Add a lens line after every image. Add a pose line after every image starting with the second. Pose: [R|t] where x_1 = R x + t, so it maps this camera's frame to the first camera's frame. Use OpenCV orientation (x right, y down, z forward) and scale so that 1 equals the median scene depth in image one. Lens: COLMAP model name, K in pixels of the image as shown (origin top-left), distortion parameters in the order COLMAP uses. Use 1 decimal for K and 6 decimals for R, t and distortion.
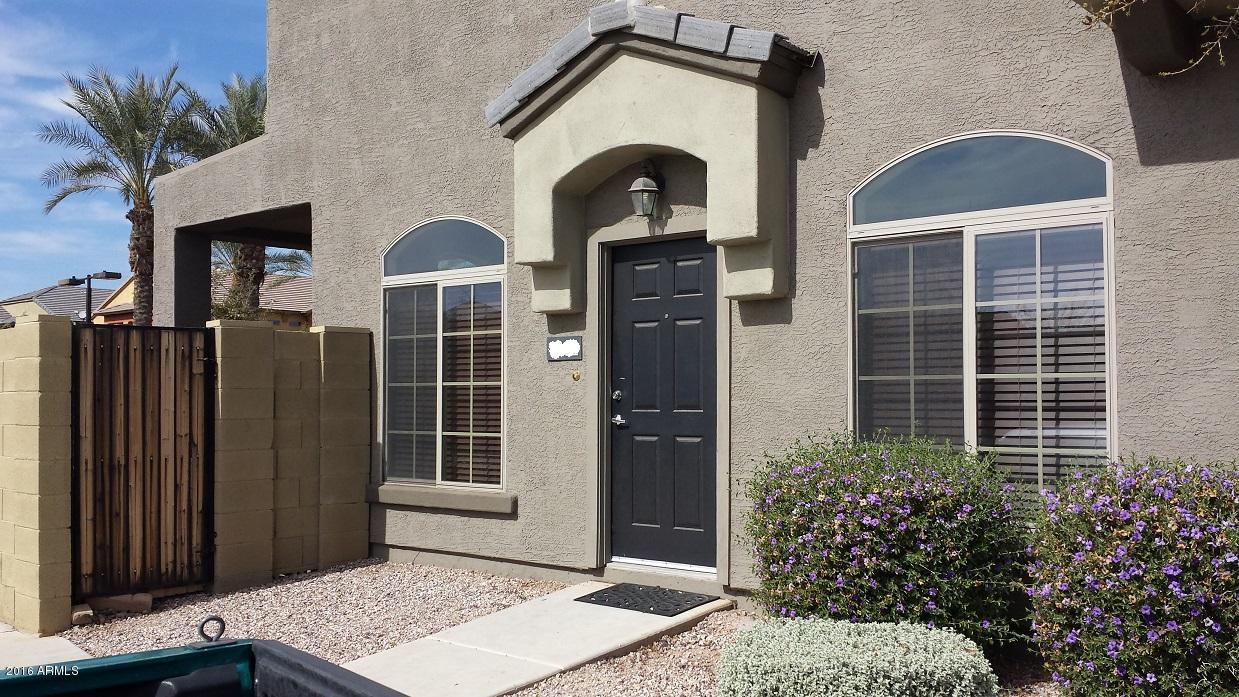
lens RADIAL K [[1104.4, 0, 621.2], [0, 1104.4, 372.9], [0, 0, 1]] dist [0.108864, -0.300157]
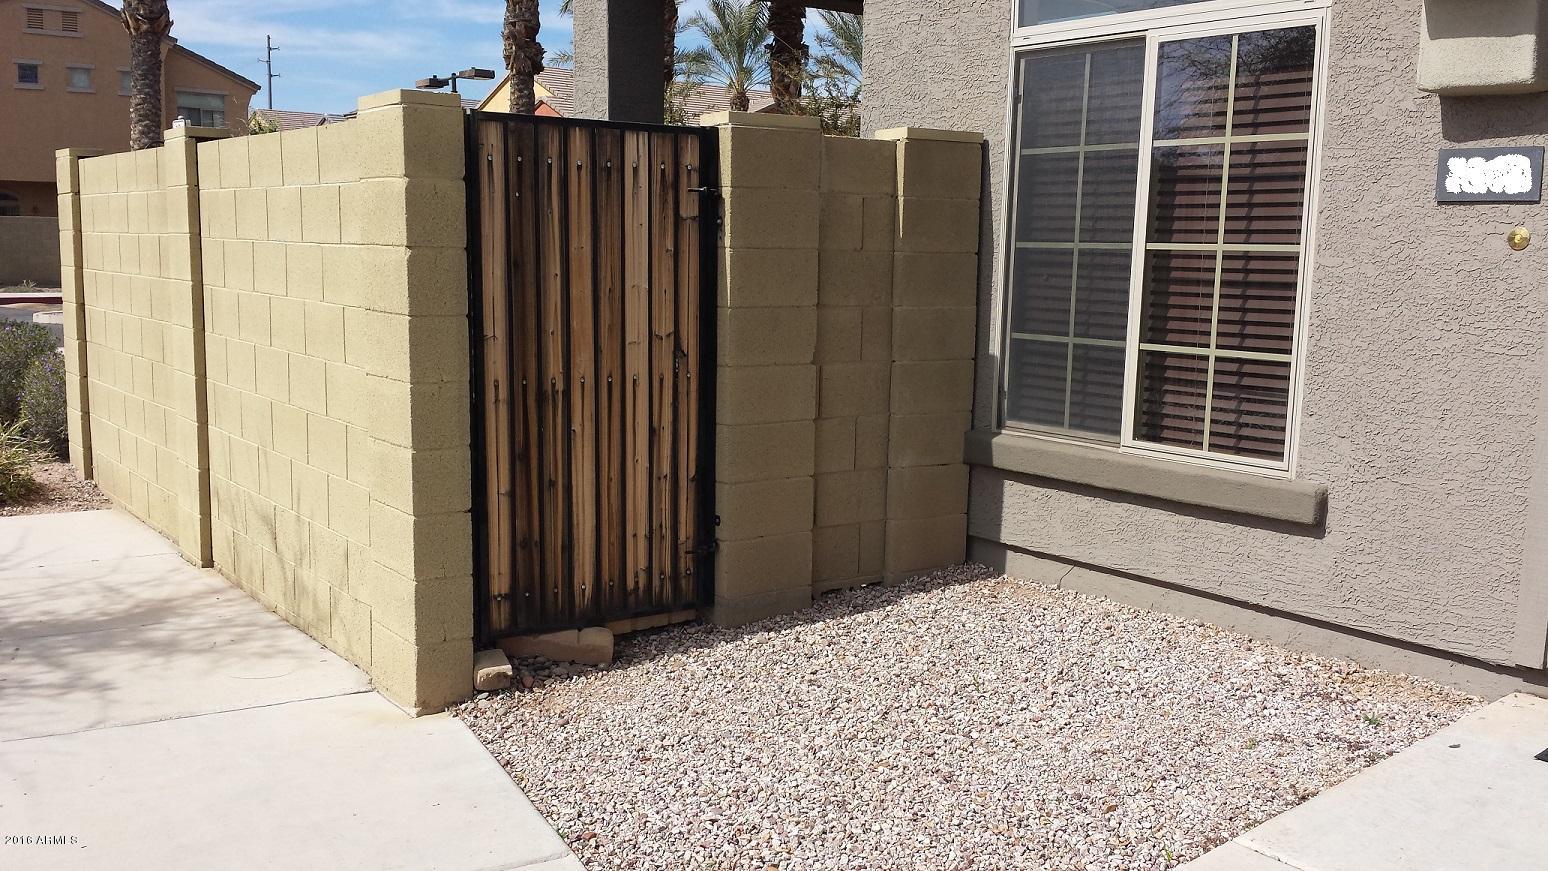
lens RADIAL K [[1379.8, 0, 776.1], [0, 1379.8, 466.0], [0, 0, 1]] dist [0.108864, -0.300157]
pose [[0.974584, 0.057287, -0.216575, -0.193333], [-0.018695, 0.984177, 0.176198, 0.000159], [0.223242, -0.167671, 0.960234, 0.368560]]
